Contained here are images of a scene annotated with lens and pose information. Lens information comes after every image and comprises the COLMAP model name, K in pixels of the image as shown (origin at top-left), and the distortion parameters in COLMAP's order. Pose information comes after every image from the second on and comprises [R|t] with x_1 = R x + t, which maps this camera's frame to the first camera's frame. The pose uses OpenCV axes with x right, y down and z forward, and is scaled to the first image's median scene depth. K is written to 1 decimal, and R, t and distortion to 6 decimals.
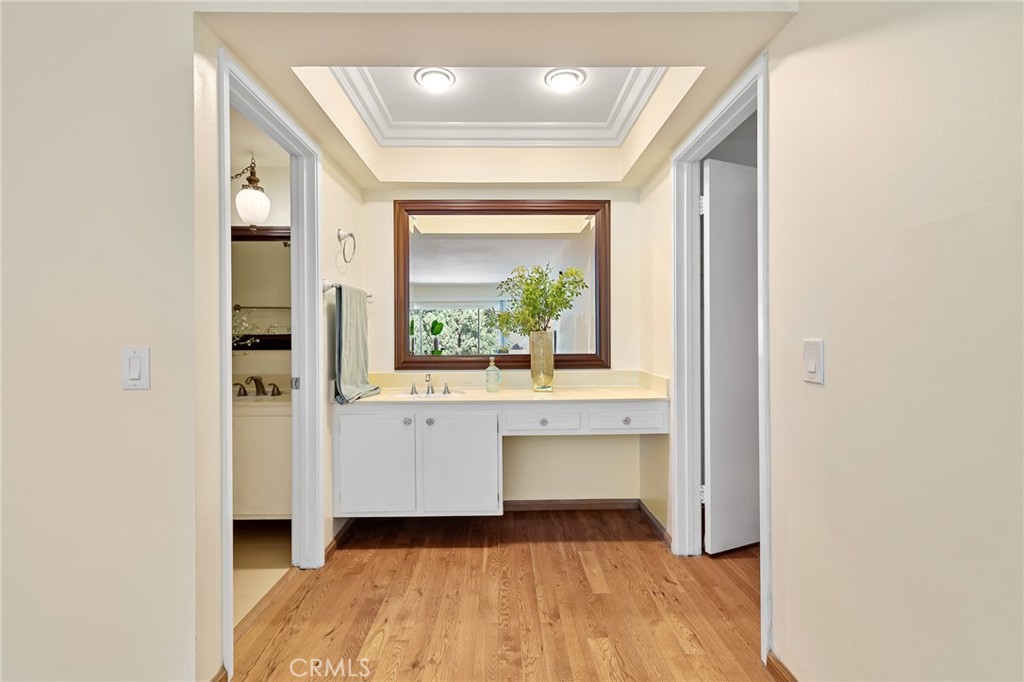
lens RADIAL K [[461.2, 0, 508.5], [0, 461.2, 334.8], [0, 0, 1]] dist [0.003463, 0.001136]
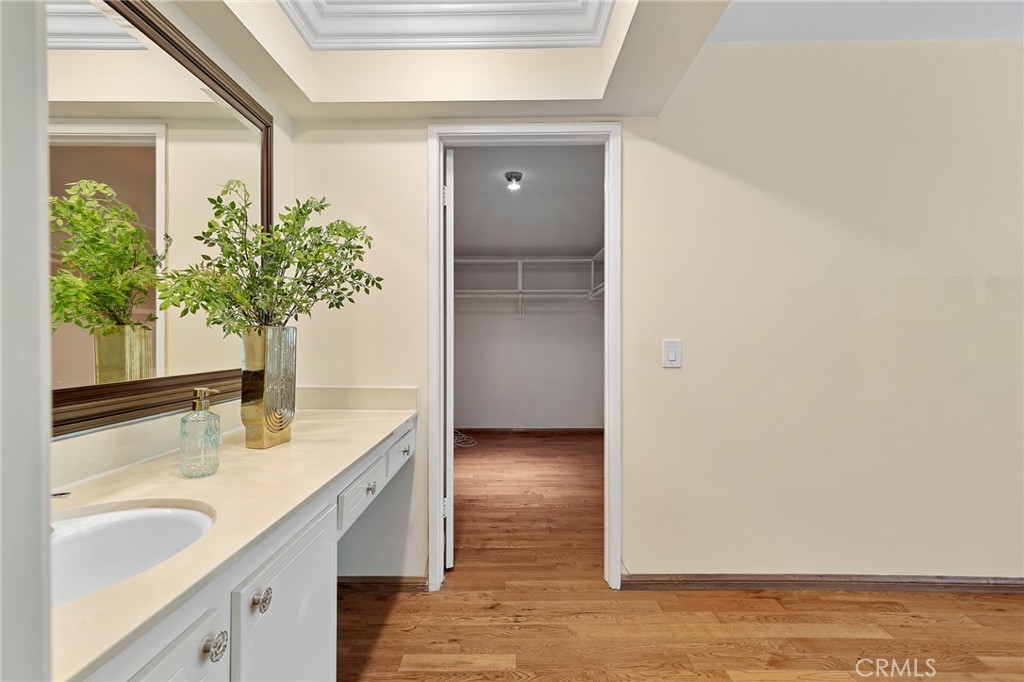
lens RADIAL K [[461.2, 0, 508.5], [0, 461.2, 334.8], [0, 0, 1]] dist [0.003463, 0.001136]
pose [[0.019850, 0.010930, 0.999743, -0.445853], [-0.003981, 0.999933, -0.010853, 0.006764], [-0.999795, -0.003765, 0.019892, 0.752552]]
